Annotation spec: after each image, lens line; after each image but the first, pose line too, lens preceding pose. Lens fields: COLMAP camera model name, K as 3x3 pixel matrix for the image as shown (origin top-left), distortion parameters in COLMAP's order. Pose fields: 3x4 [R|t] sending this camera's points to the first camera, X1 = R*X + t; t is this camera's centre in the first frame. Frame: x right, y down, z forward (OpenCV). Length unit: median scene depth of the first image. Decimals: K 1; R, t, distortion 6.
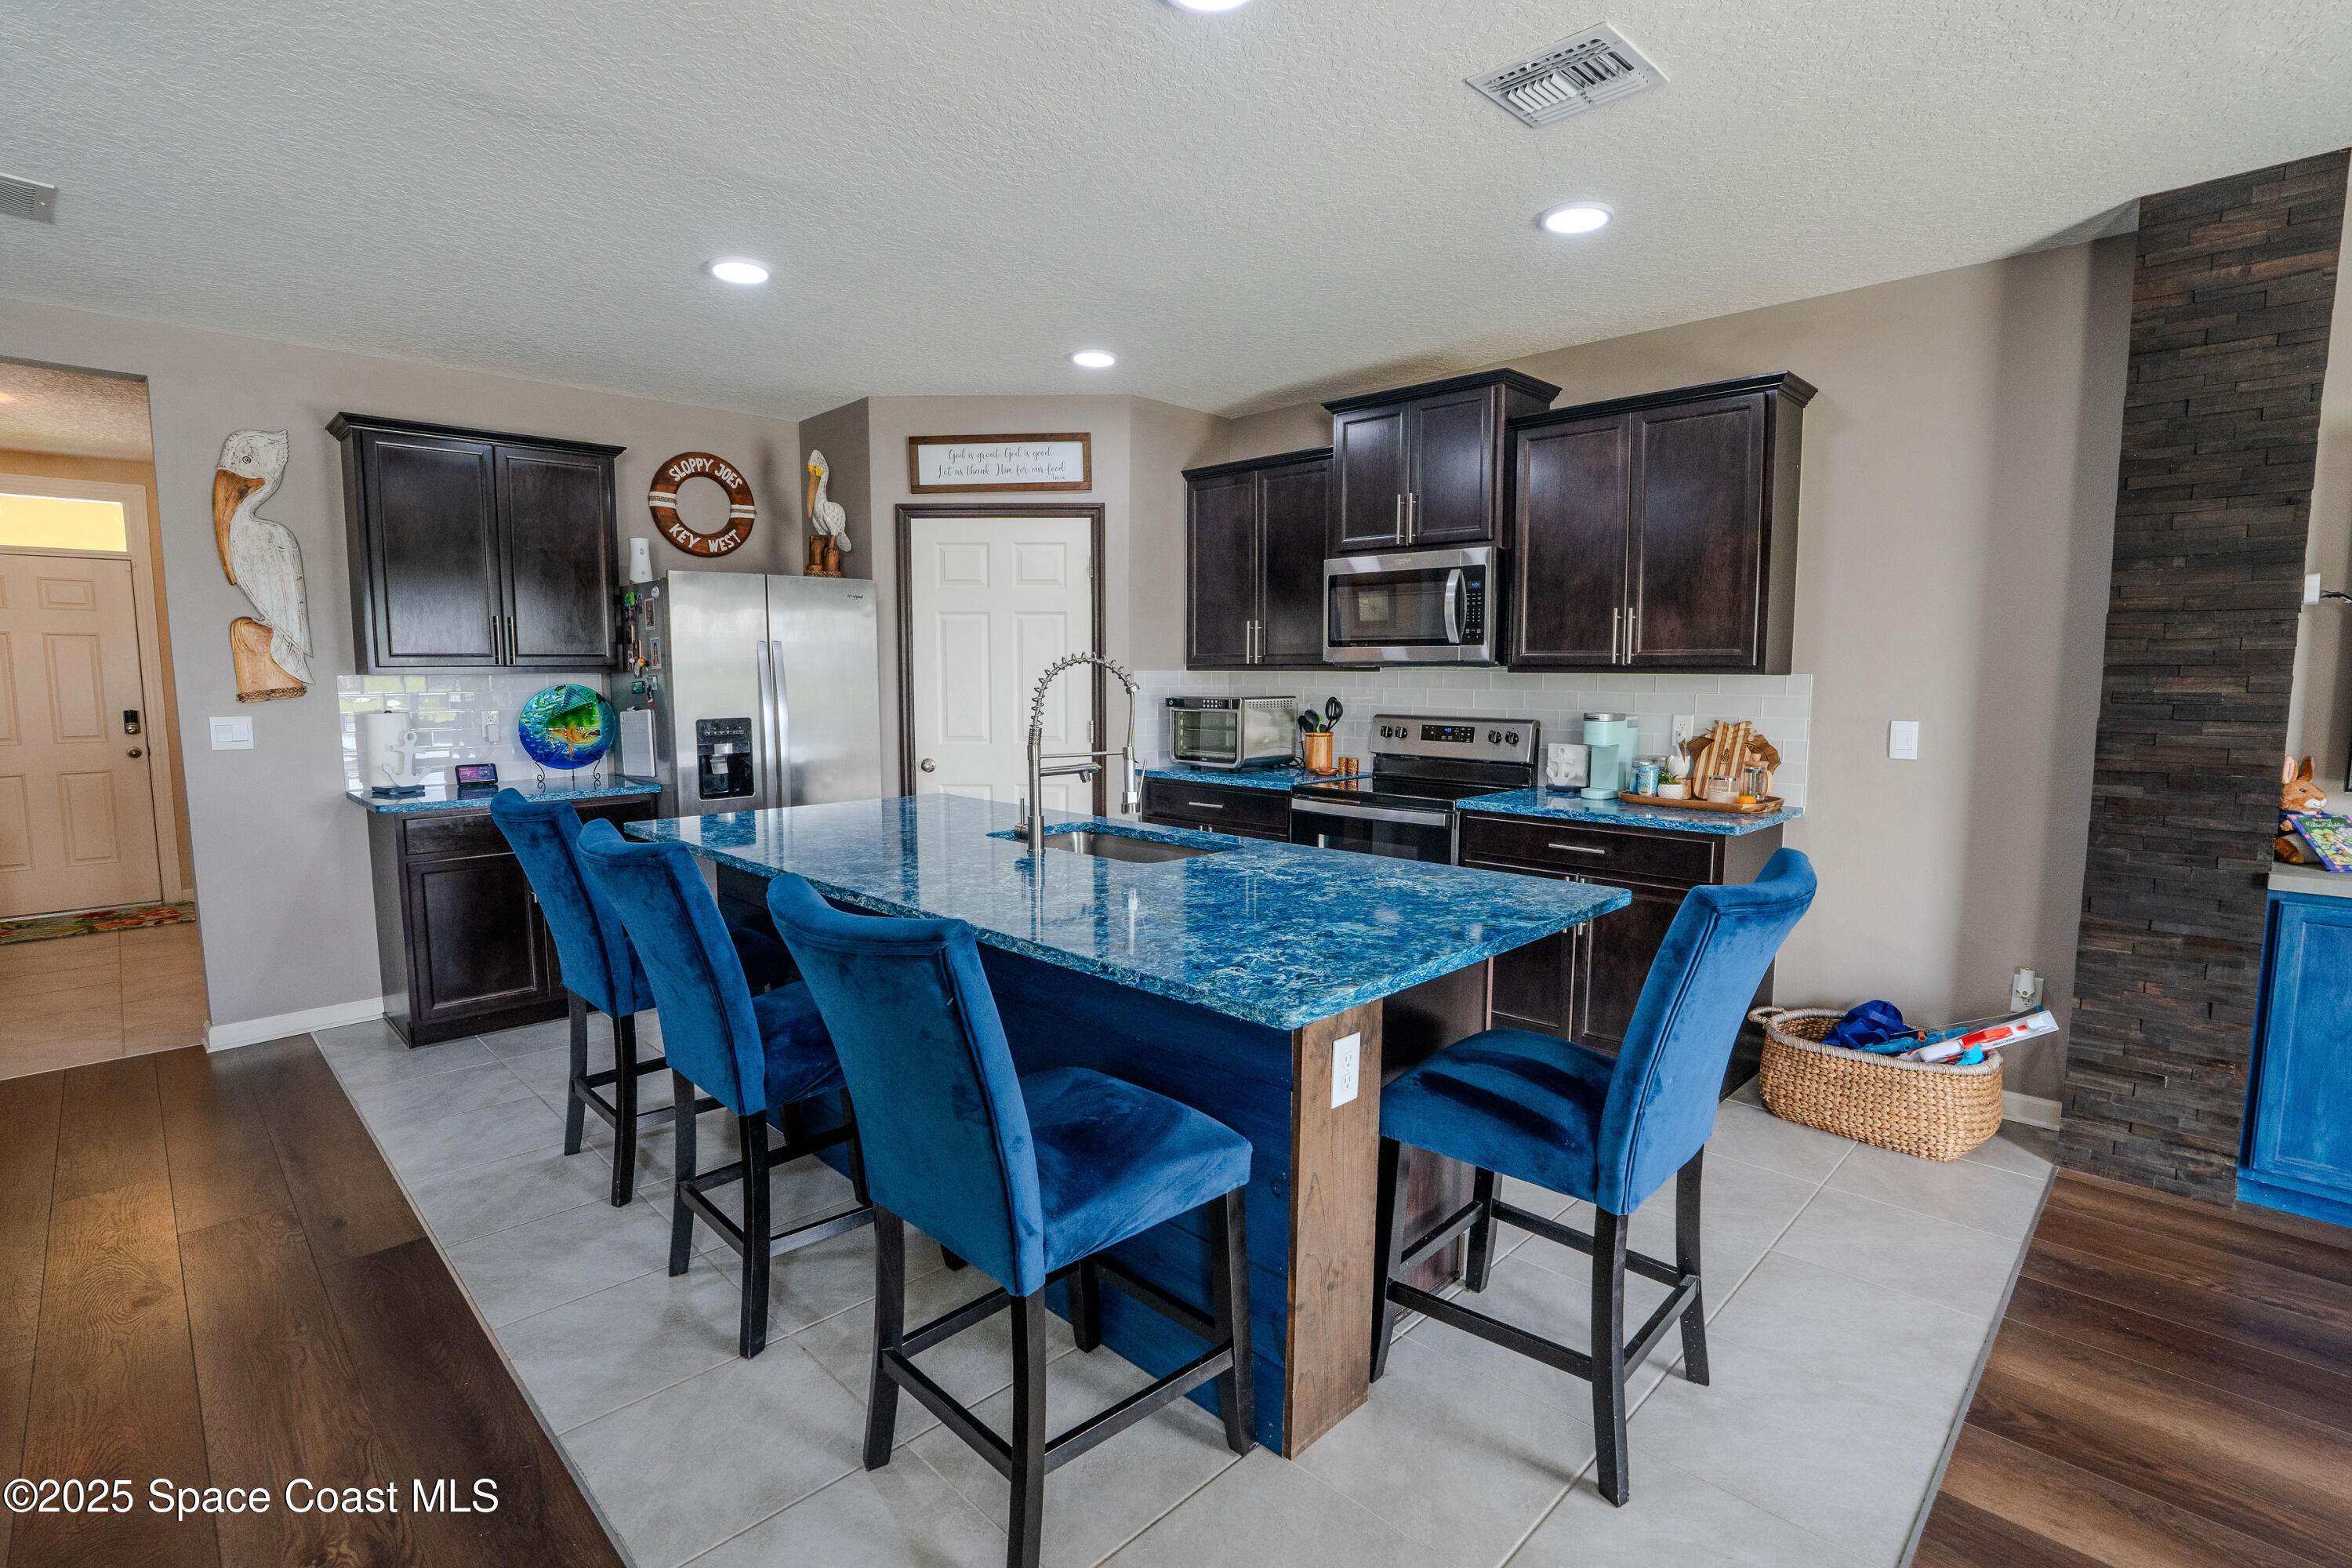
lens RADIAL K [[1120.1, 0, 1184.8], [0, 1120.1, 785.1], [0, 0, 1]] dist [-0.076435, 0.031347]
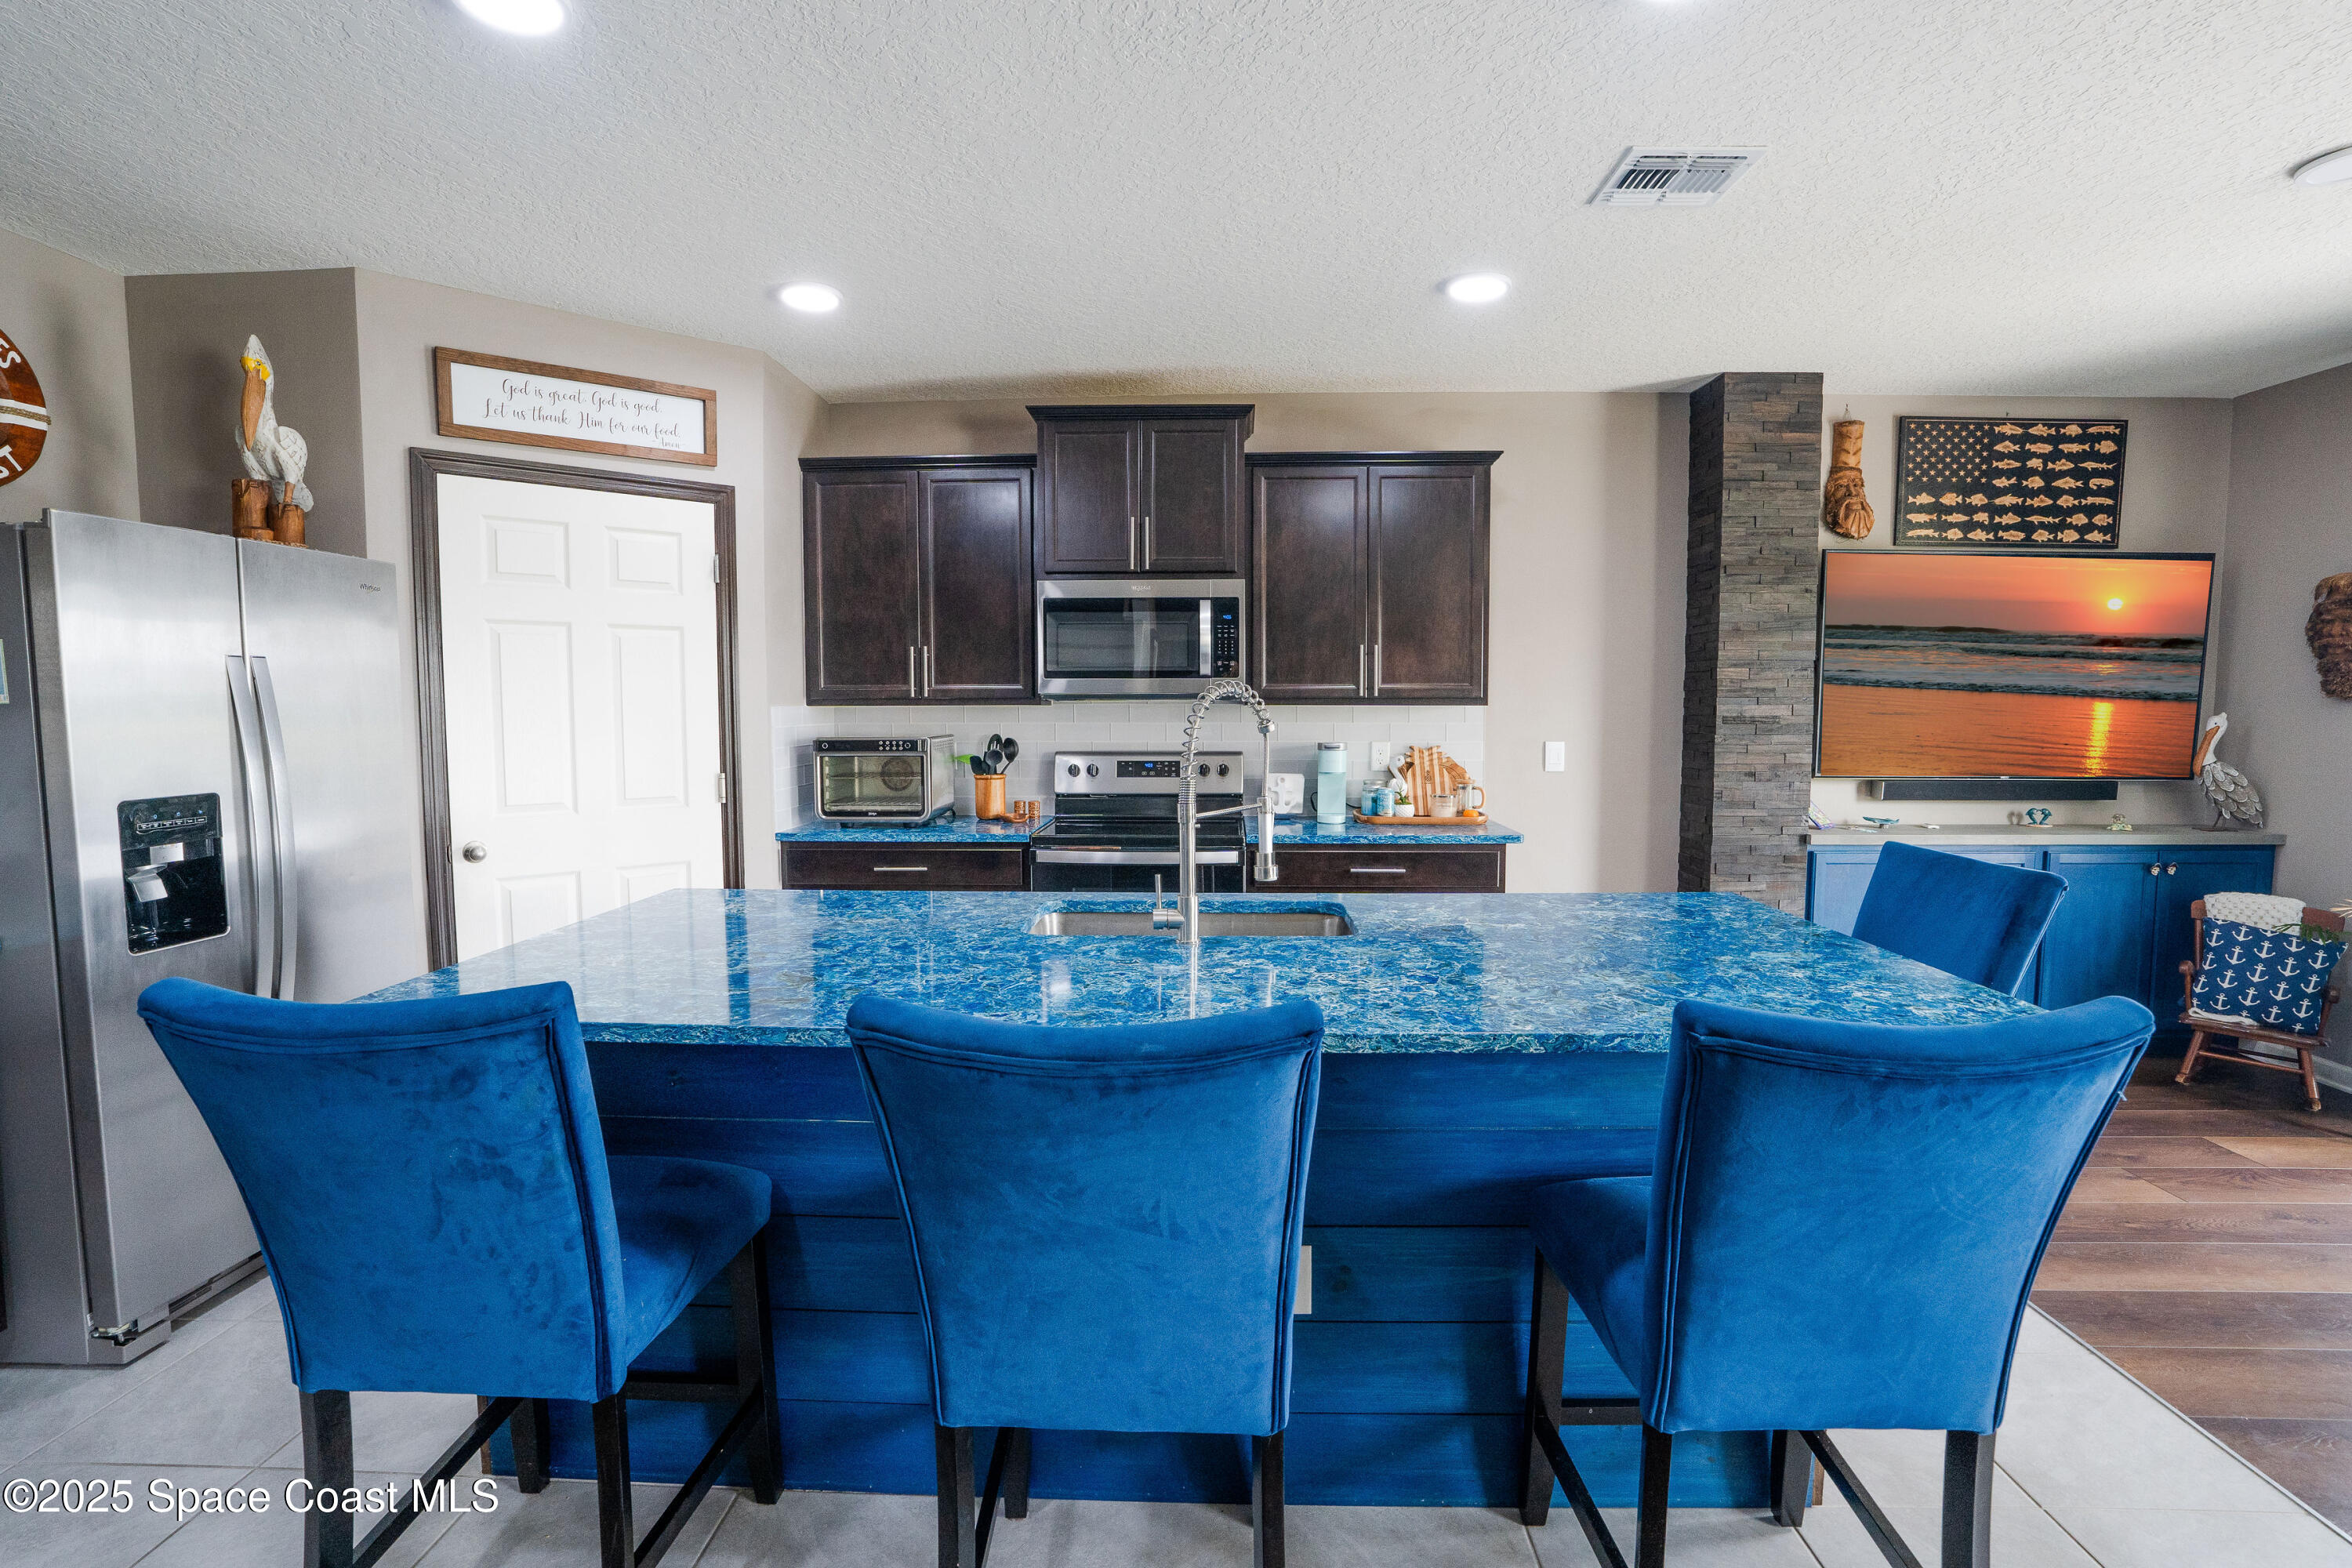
lens RADIAL K [[1120.3, 0, 1210.3], [0, 1120.3, 783.3], [0, 0, 1]] dist [-0.075149, 0.029978]
pose [[0.726813, -0.050987, 0.684940, -0.397200], [0.071858, 0.997413, -0.002004, -0.028738], [-0.683066, 0.050675, 0.728596, 0.265536]]
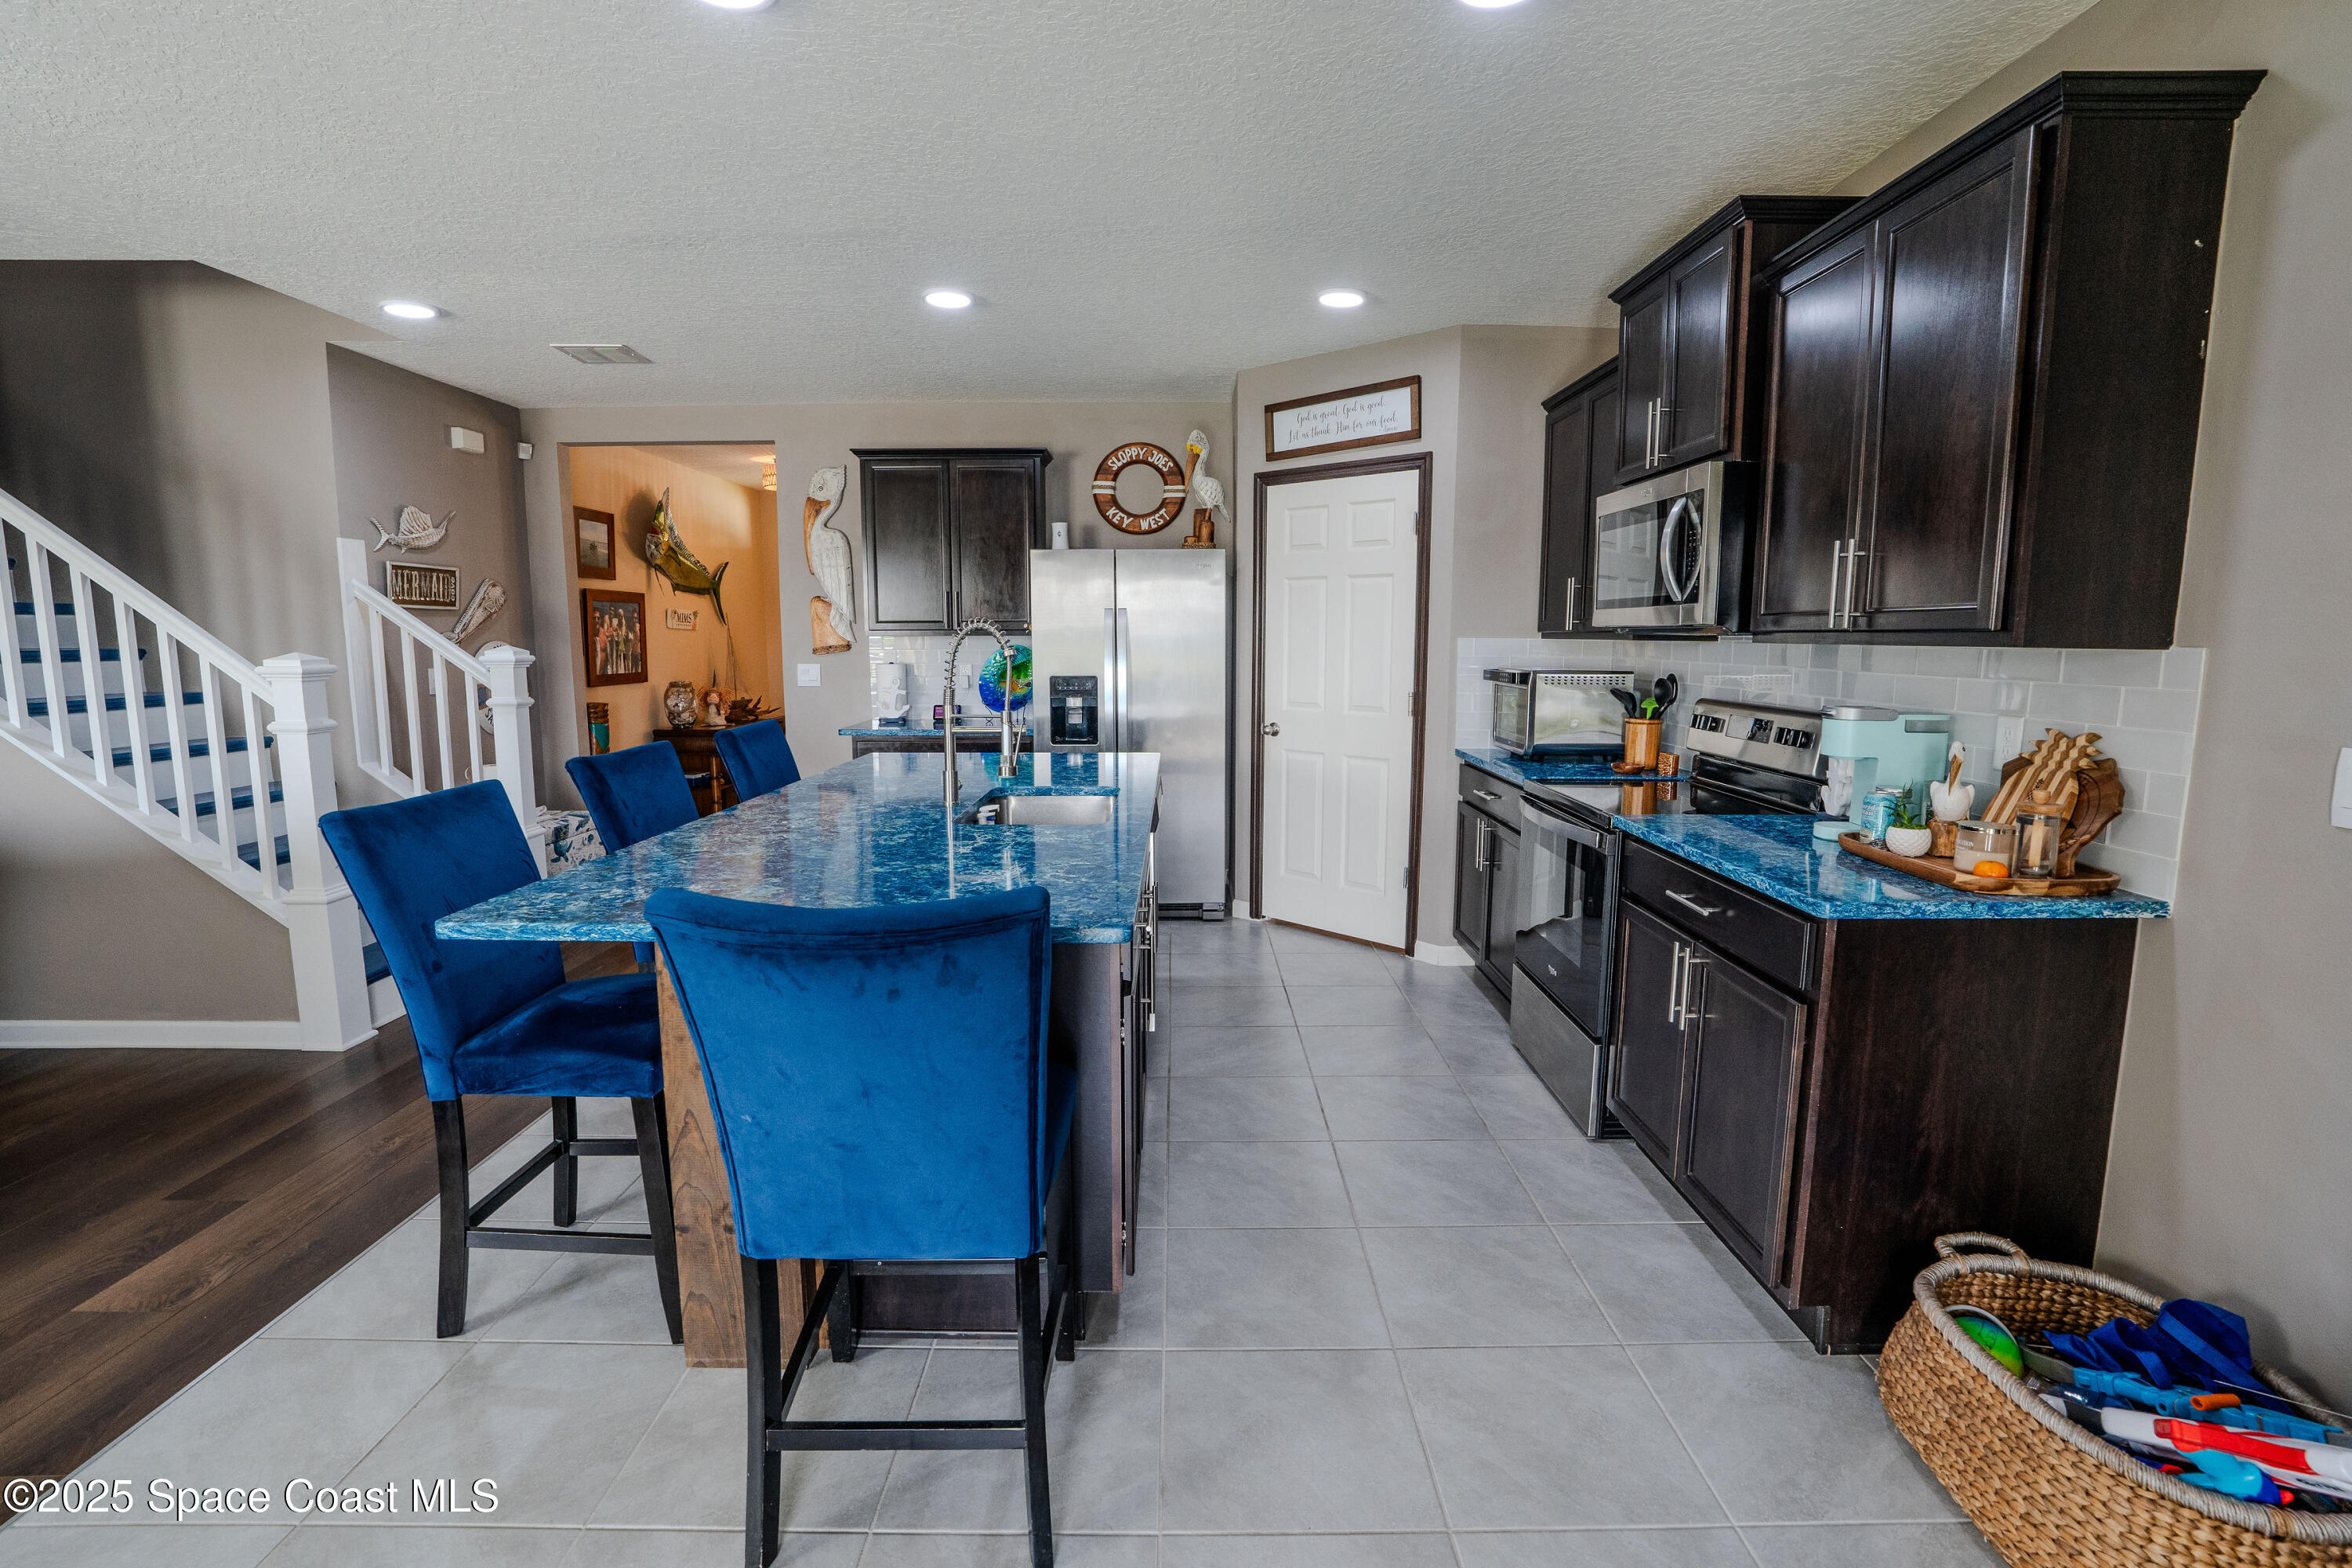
lens RADIAL K [[1120.1, 0, 1184.8], [0, 1120.1, 785.1], [0, 0, 1]] dist [-0.076435, 0.031347]
pose [[0.700517, 0.097089, -0.707001, 0.495756], [-0.075894, 0.995219, 0.061472, -0.026400], [0.709589, 0.010595, 0.704536, 0.251651]]
